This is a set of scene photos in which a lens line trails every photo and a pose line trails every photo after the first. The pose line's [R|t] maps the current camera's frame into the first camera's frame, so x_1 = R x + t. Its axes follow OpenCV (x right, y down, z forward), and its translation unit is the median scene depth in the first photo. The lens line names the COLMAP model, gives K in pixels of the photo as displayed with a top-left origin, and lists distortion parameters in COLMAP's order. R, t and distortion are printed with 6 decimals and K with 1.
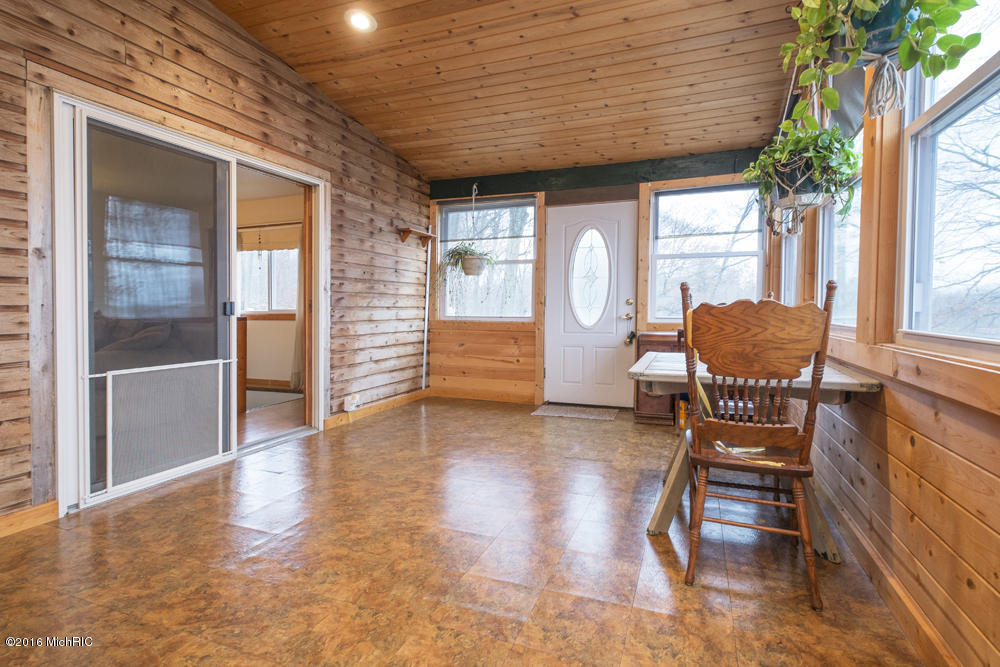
lens RADIAL K [[482.2, 0, 488.6], [0, 482.2, 317.0], [0, 0, 1]] dist [0.001333, -0.003560]
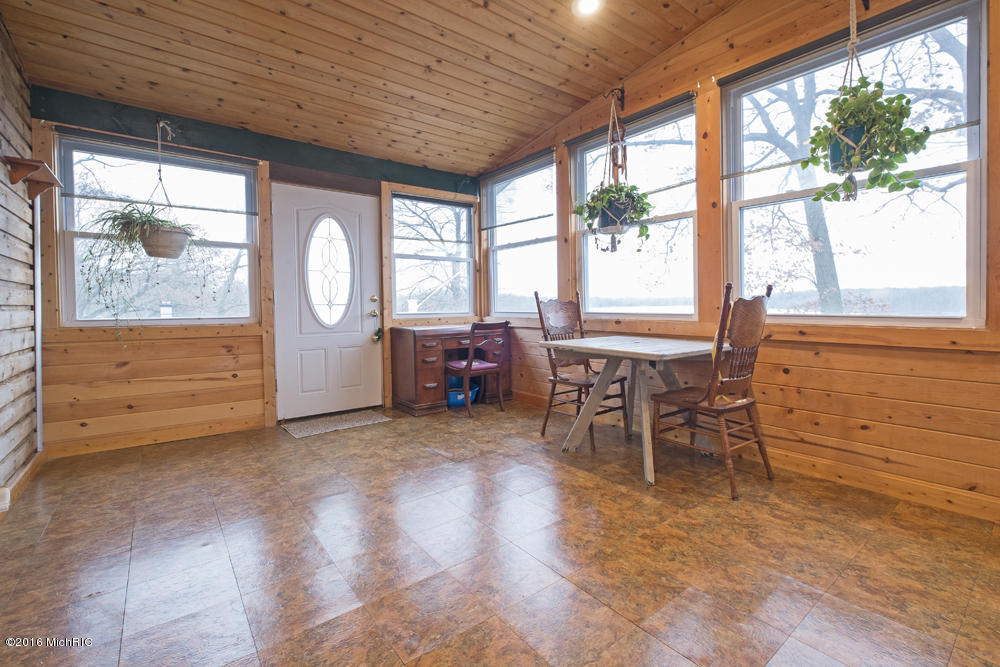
lens RADIAL K [[441.3, 0, 492.7], [0, 441.3, 311.8], [0, 0, 1]] dist [-0.000289, -0.002439]
pose [[0.510711, -0.018814, 0.859547, -0.335931], [0.023643, 0.999690, 0.007834, -0.005234], [-0.859428, 0.016321, 0.510997, 0.306076]]
